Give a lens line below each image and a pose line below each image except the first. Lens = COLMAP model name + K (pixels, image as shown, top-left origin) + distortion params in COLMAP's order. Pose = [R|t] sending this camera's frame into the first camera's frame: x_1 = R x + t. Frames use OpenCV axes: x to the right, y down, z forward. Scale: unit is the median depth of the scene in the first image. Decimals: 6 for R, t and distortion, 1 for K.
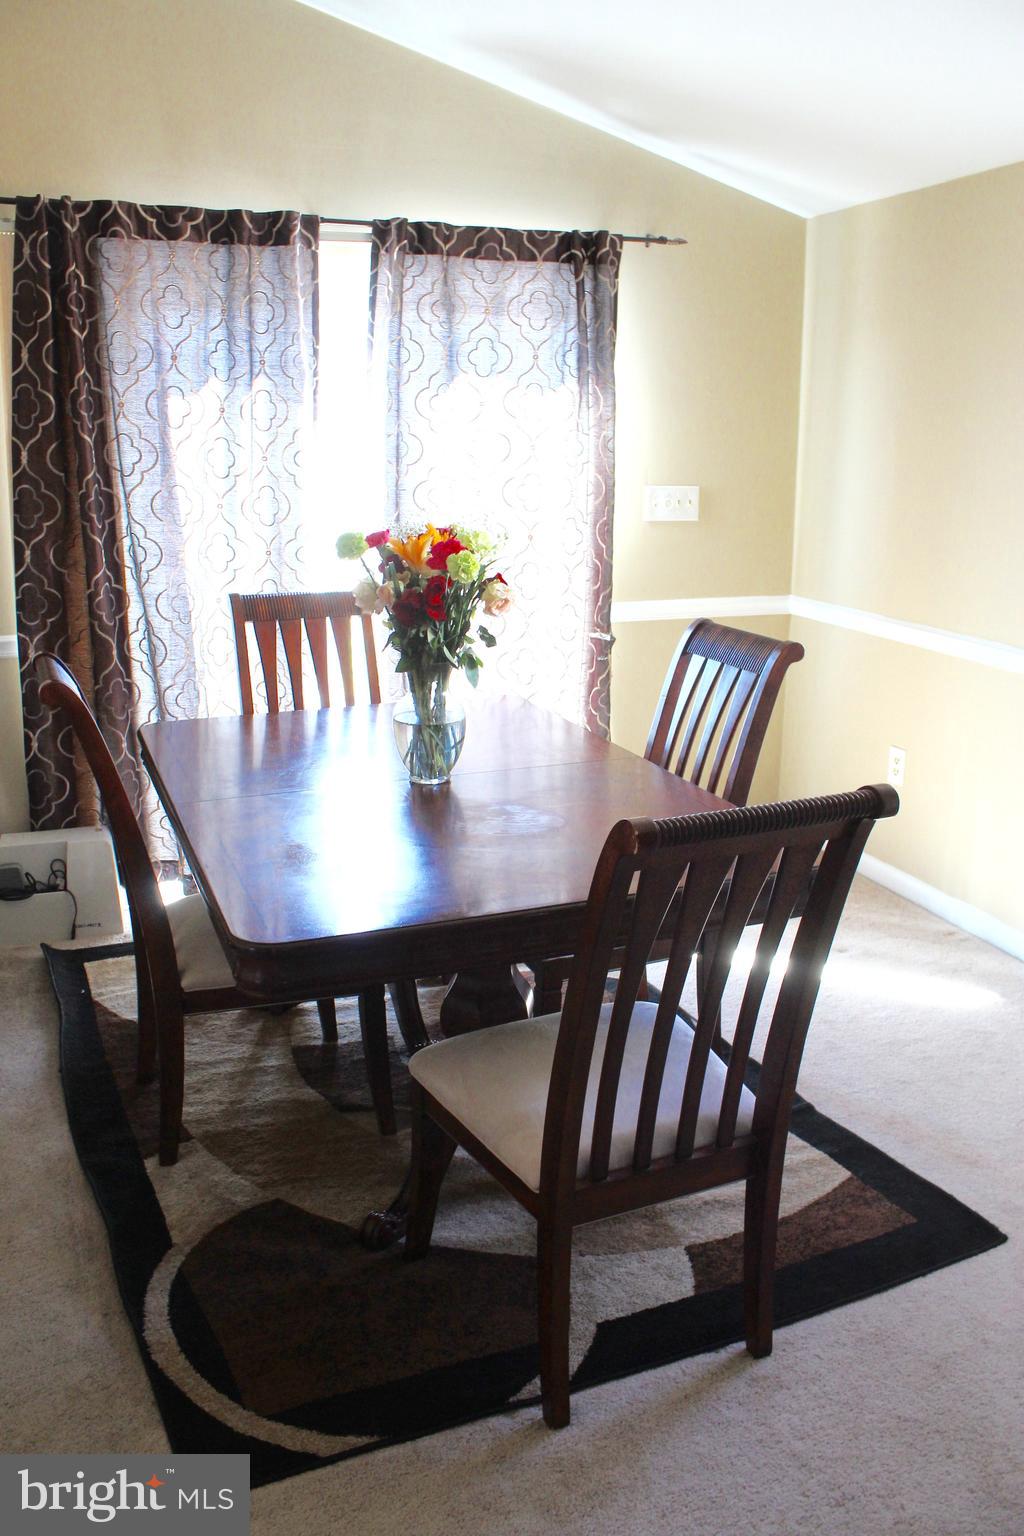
lens RADIAL K [[1262.1, 0, 519.1], [0, 1262.1, 766.5], [0, 0, 1]] dist [-0.124145, 0.055804]
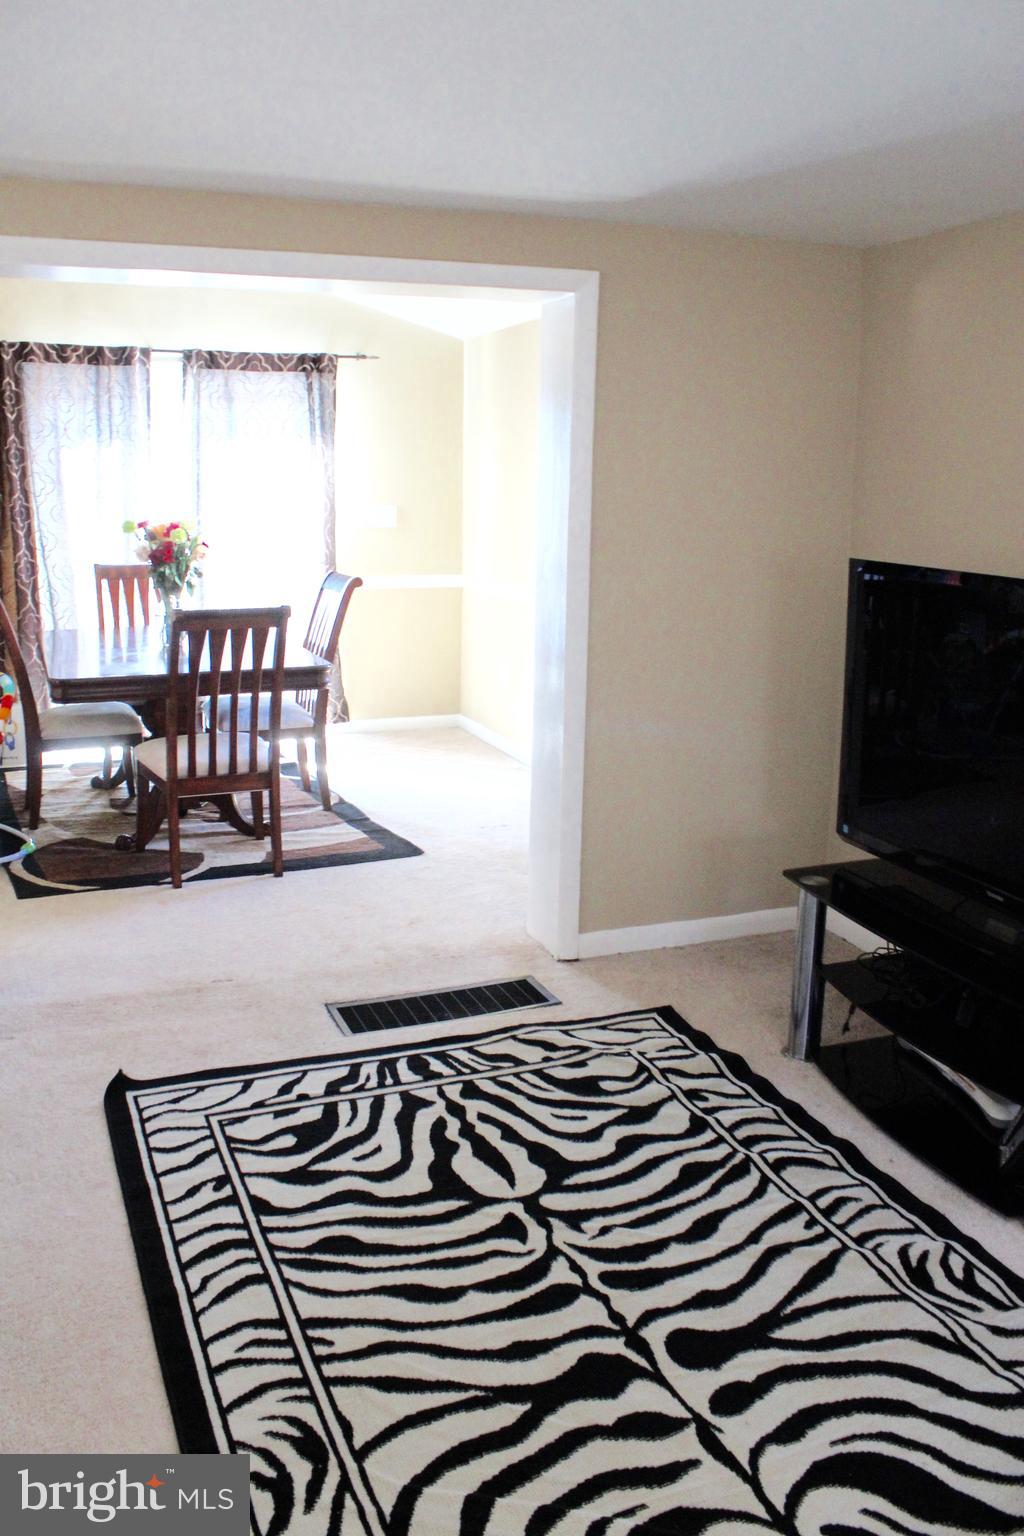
lens RADIAL K [[1262.1, 0, 507.6], [0, 1262.1, 765.1], [0, 0, 1]] dist [-0.124145, 0.055804]
pose [[0.999955, 0.007444, 0.005949, 0.337051], [-0.007242, 0.999417, -0.033370, 0.196275], [-0.006194, 0.033326, 0.999425, -0.727335]]
